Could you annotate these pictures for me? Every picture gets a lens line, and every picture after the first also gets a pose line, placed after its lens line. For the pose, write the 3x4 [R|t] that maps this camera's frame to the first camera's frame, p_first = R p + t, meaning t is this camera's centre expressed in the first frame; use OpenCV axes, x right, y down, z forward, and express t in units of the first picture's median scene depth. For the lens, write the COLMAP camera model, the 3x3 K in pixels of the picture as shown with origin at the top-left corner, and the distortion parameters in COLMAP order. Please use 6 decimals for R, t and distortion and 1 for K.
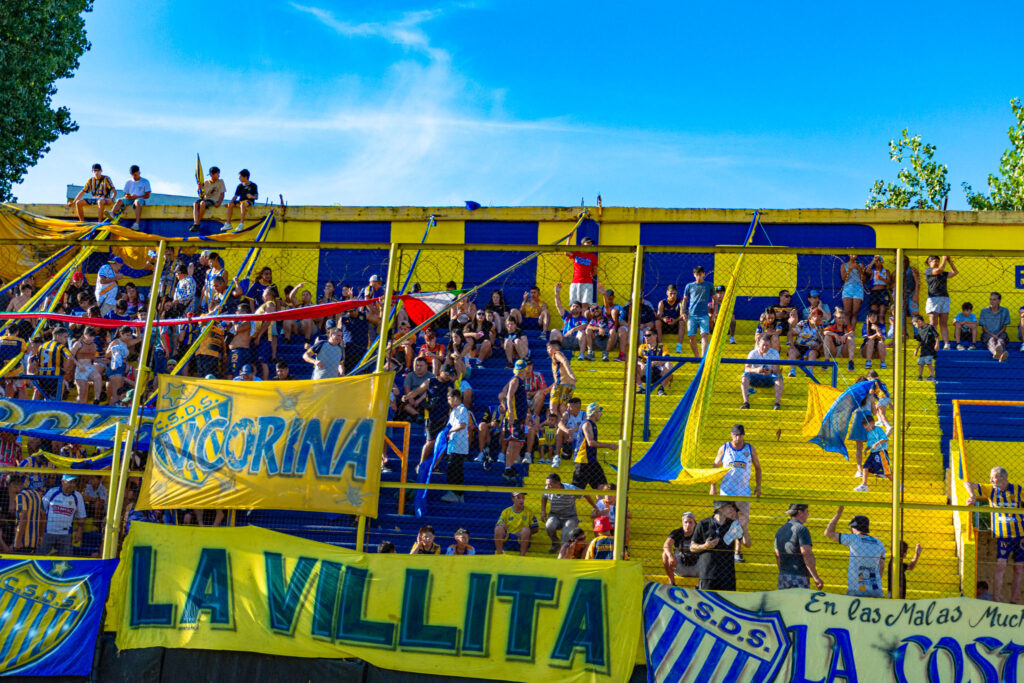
lens RADIAL K [[1569.0, 0, 512.0], [0, 1569.0, 341.5], [0, 0, 1]] dist [-0.004882, 0.280543]
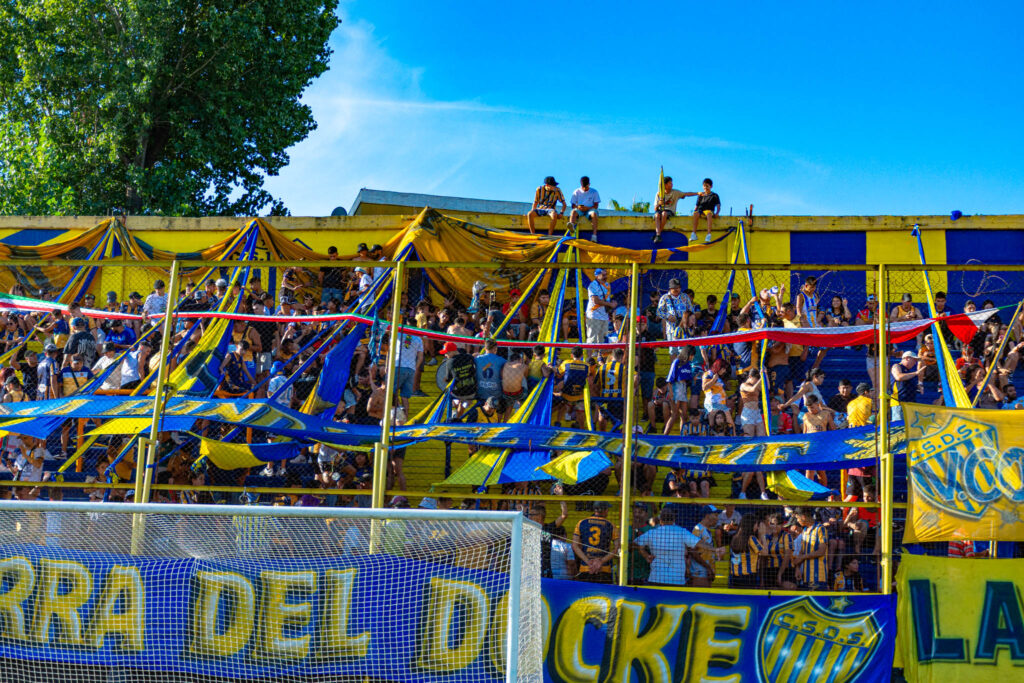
lens RADIAL K [[1569.0, 0, 512.0], [0, 1569.0, 341.5], [0, 0, 1]] dist [-0.004882, 0.280543]
pose [[0.997122, -0.016217, 0.074059, -0.376675], [0.015194, 0.999781, 0.014357, -0.024511], [-0.074275, -0.013190, 0.997151, 0.027641]]
